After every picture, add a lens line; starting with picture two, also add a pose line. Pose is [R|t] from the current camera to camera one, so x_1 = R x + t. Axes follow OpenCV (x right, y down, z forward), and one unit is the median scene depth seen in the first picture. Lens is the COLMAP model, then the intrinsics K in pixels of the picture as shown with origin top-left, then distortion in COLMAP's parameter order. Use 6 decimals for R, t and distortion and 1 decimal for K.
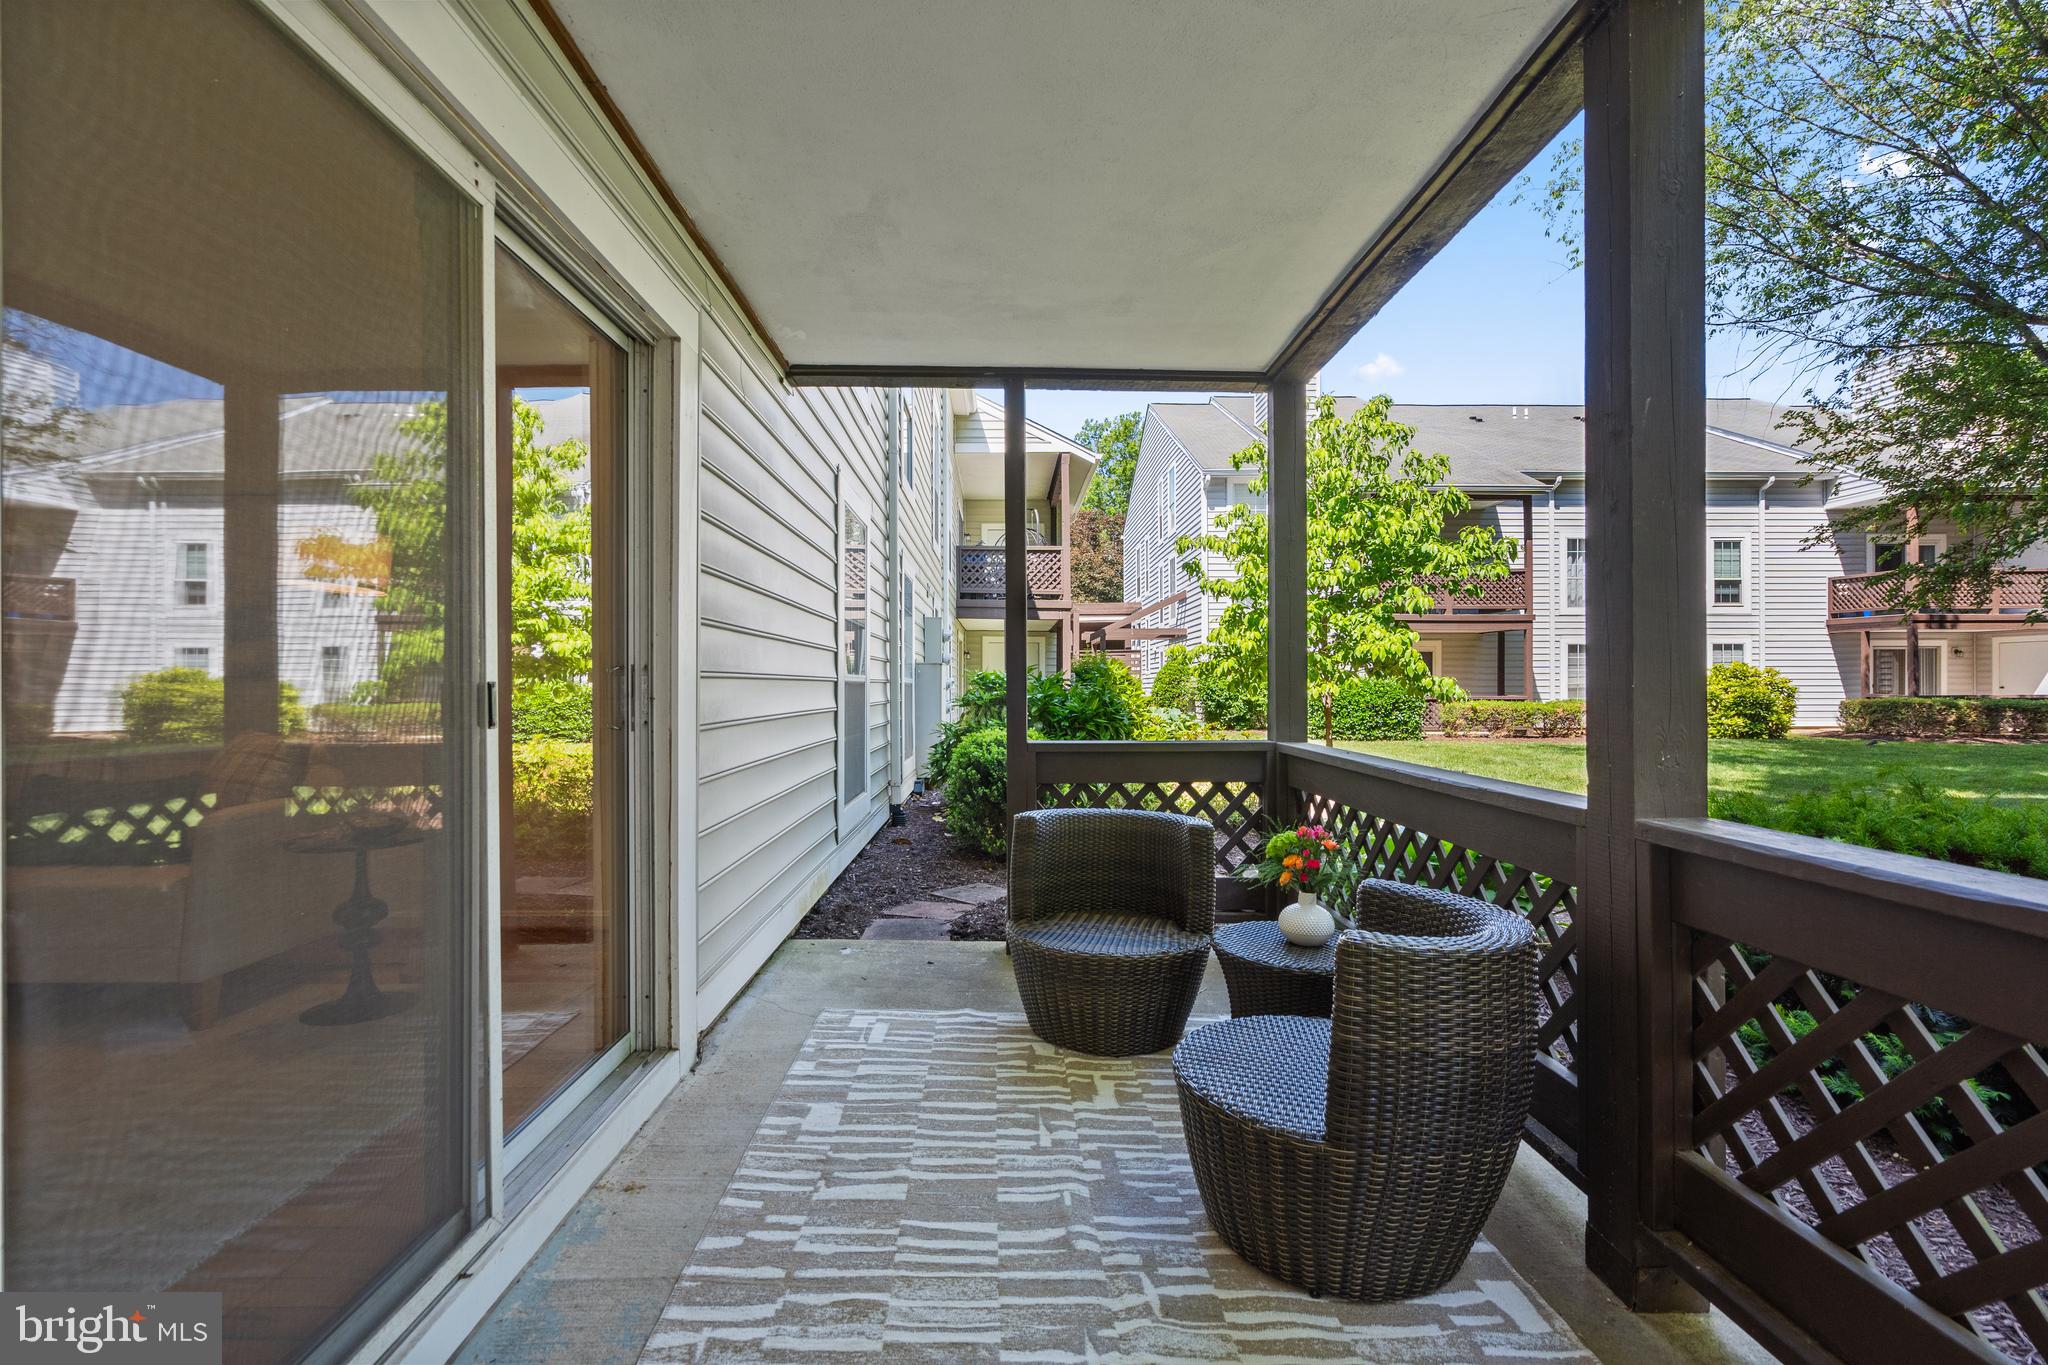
lens RADIAL K [[949.4, 0, 985.7], [0, 949.4, 675.6], [0, 0, 1]] dist [-0.007885, 0.000511]
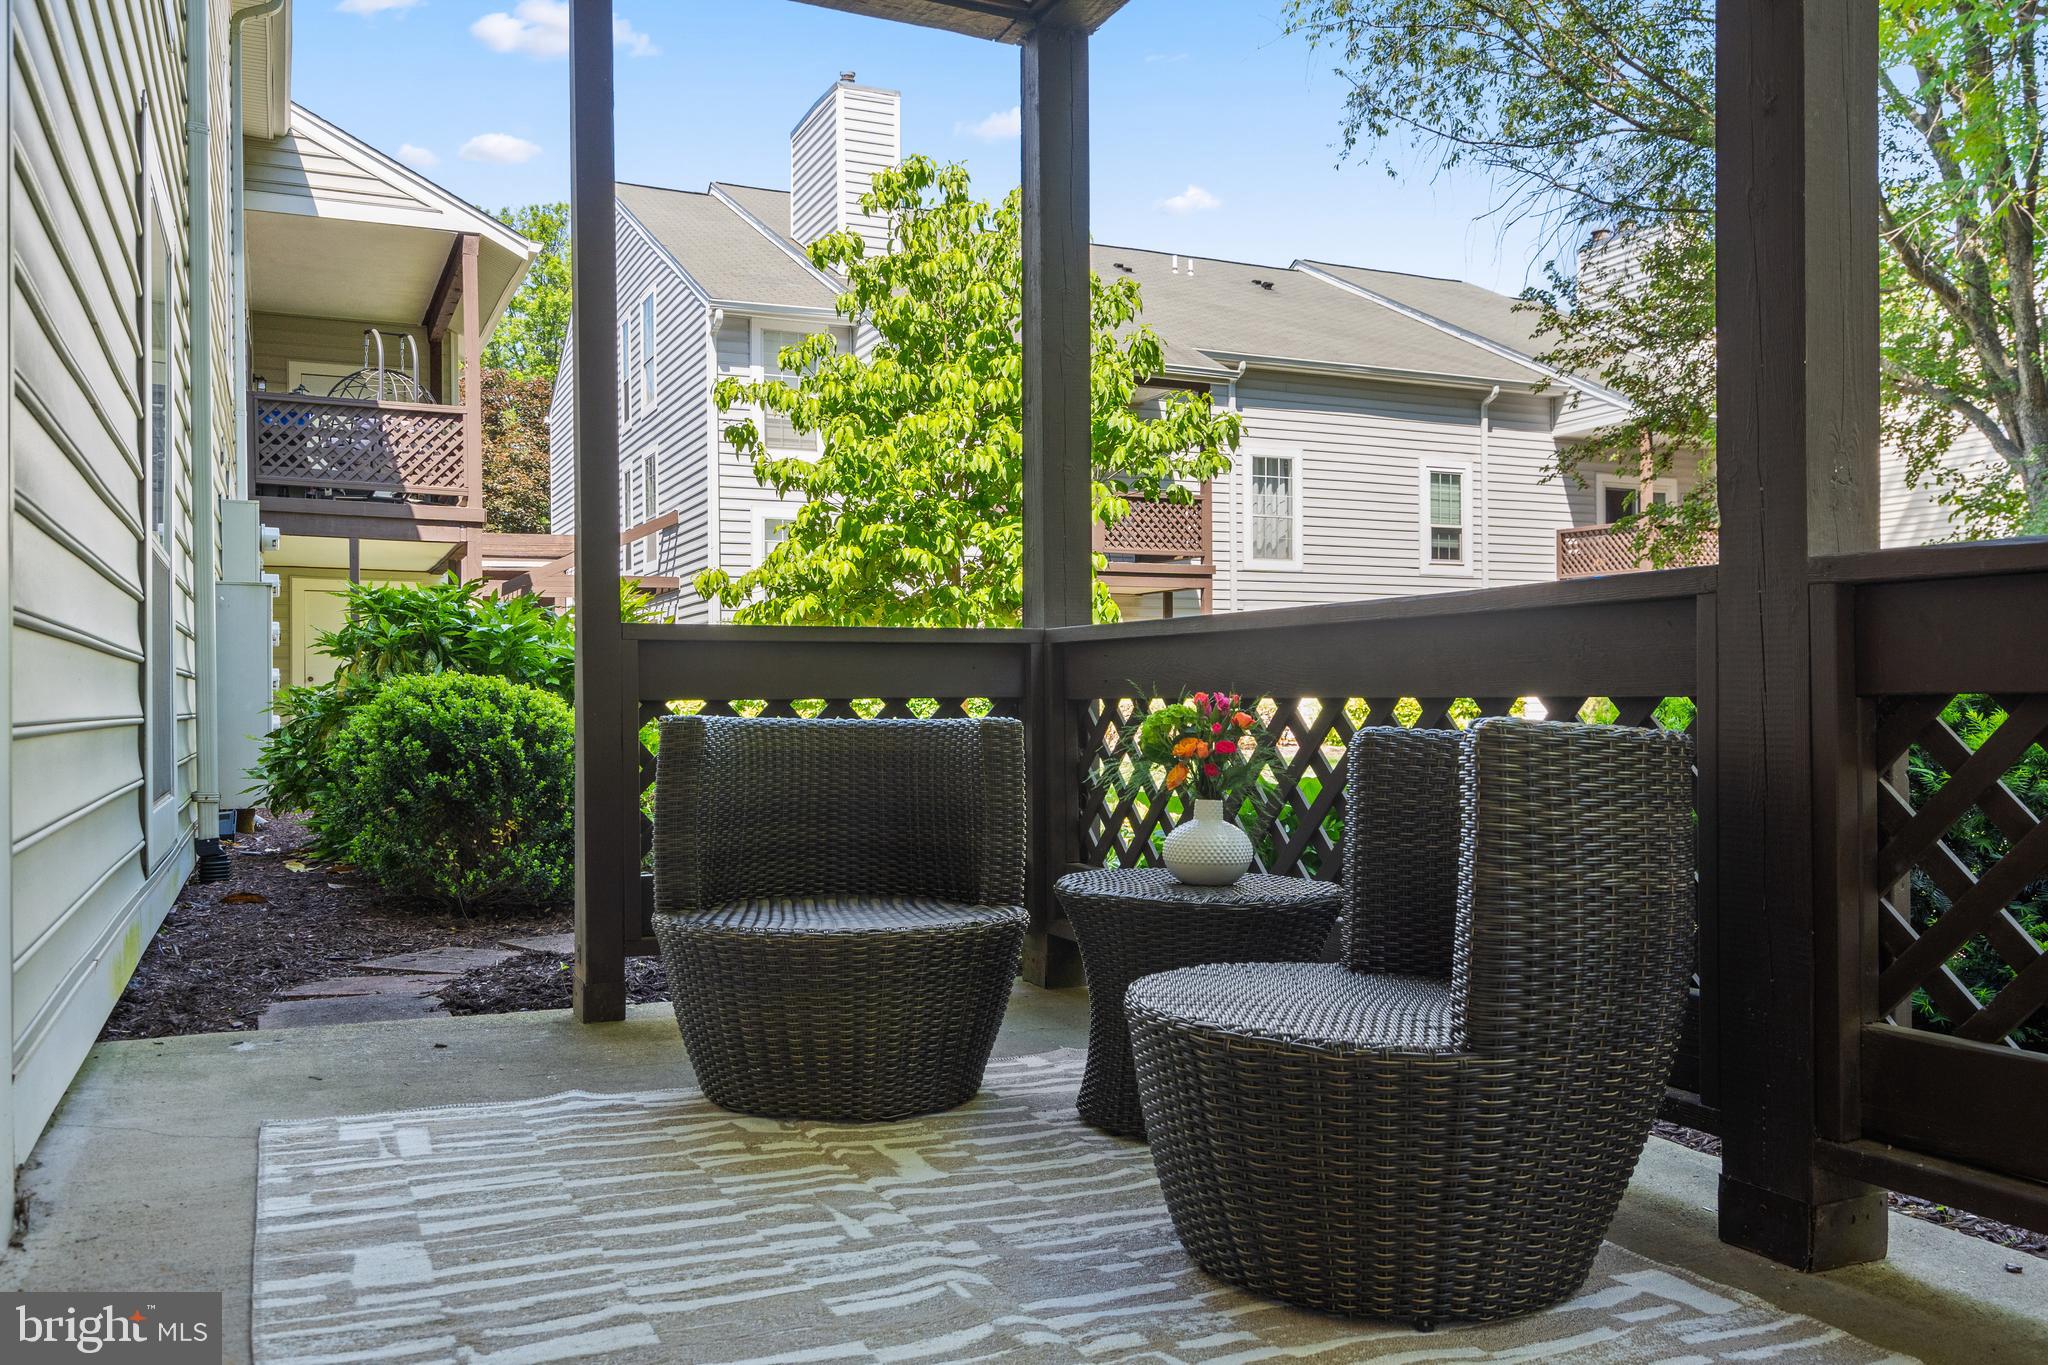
lens RADIAL K [[1654.5, 0, 1020.5], [0, 1654.5, 699.3], [0, 0, 1]] dist [0.001518, 0.005351]
pose [[0.904855, -0.000726, 0.425720, -0.083245], [-0.001215, 0.999990, 0.004286, 0.061397], [-0.425719, -0.004395, 0.904845, 0.037987]]
